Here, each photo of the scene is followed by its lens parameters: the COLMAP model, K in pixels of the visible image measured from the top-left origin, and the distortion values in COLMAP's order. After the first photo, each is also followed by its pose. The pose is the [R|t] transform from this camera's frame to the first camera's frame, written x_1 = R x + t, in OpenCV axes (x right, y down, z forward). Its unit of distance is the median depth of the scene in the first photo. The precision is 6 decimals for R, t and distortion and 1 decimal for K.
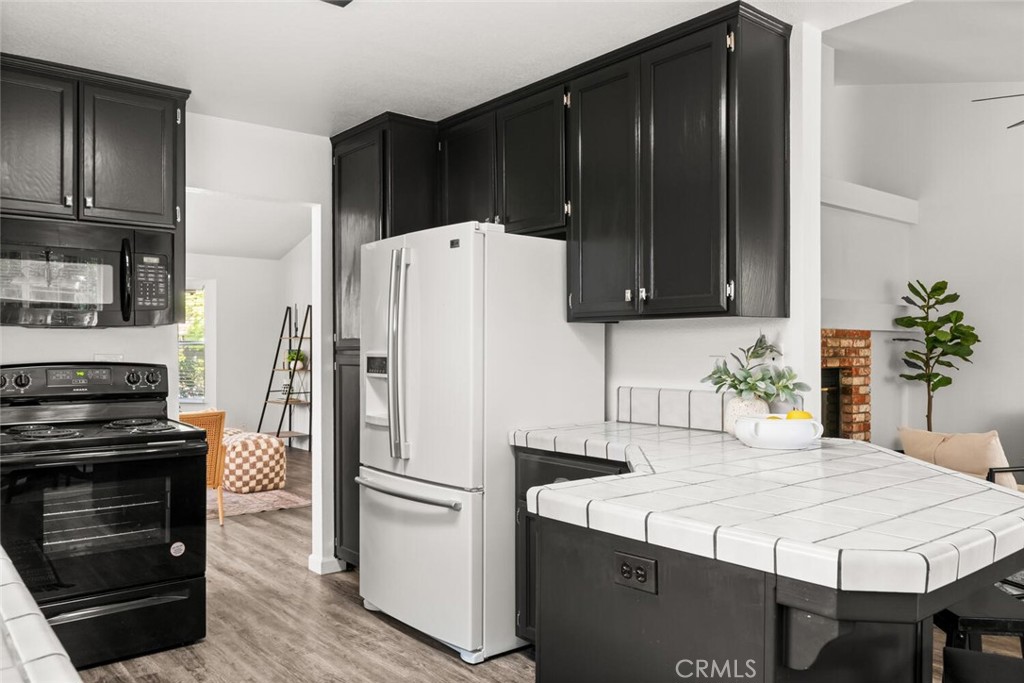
lens RADIAL K [[782.7, 0, 512.0], [0, 782.7, 341.5], [0, 0, 1]] dist [0.003187, -0.001857]
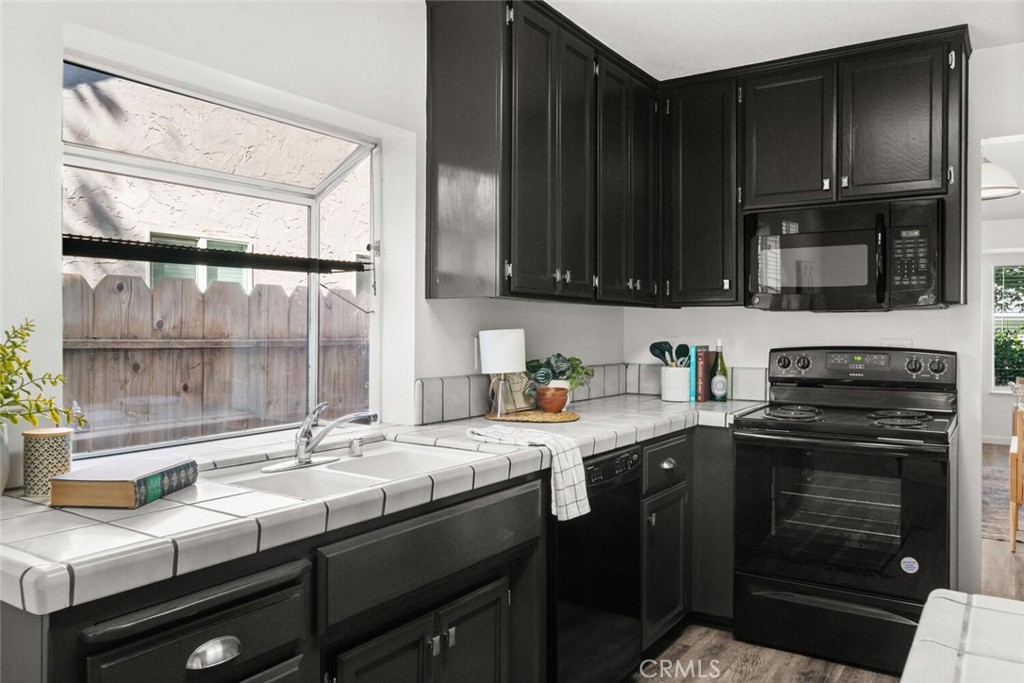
lens RADIAL K [[756.3, 0, 510.7], [0, 756.3, 324.7], [0, 0, 1]] dist [-0.002863, -0.003495]
pose [[0.277133, -0.007194, -0.960804, 0.236837], [0.002379, 0.999974, -0.006801, 0.004381], [0.960828, -0.000401, 0.277143, 0.326944]]
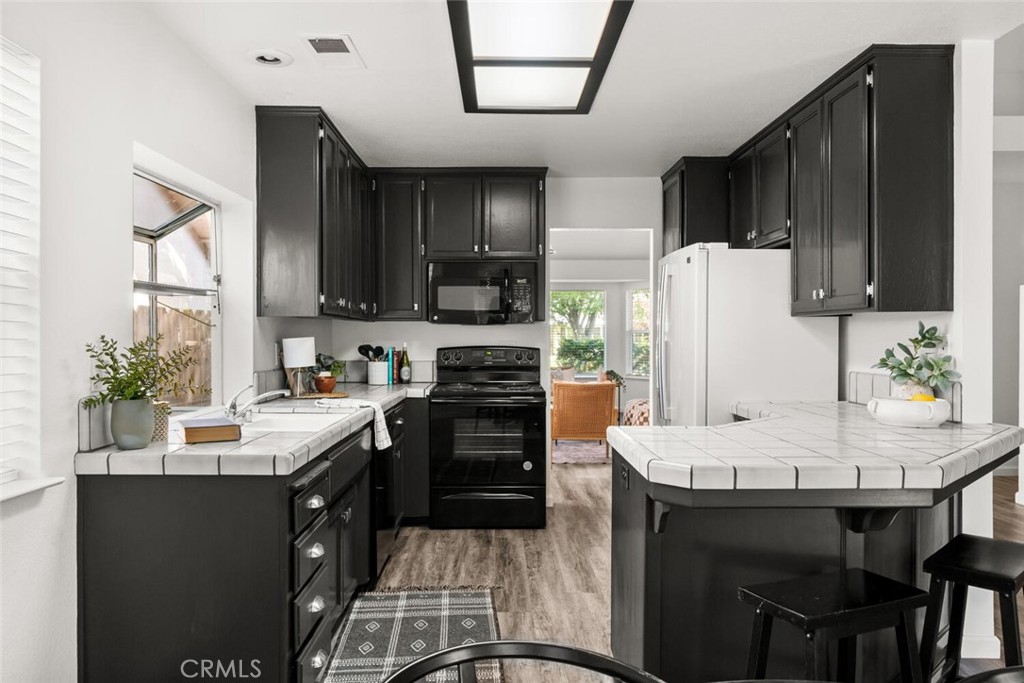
lens RADIAL K [[756.3, 0, 510.7], [0, 756.3, 324.7], [0, 0, 1]] dist [-0.002863, -0.003495]
pose [[0.777433, -0.008547, -0.628908, 0.470525], [0.005170, 0.999961, -0.007199, -0.006356], [0.628945, 0.002345, 0.777447, -0.186322]]
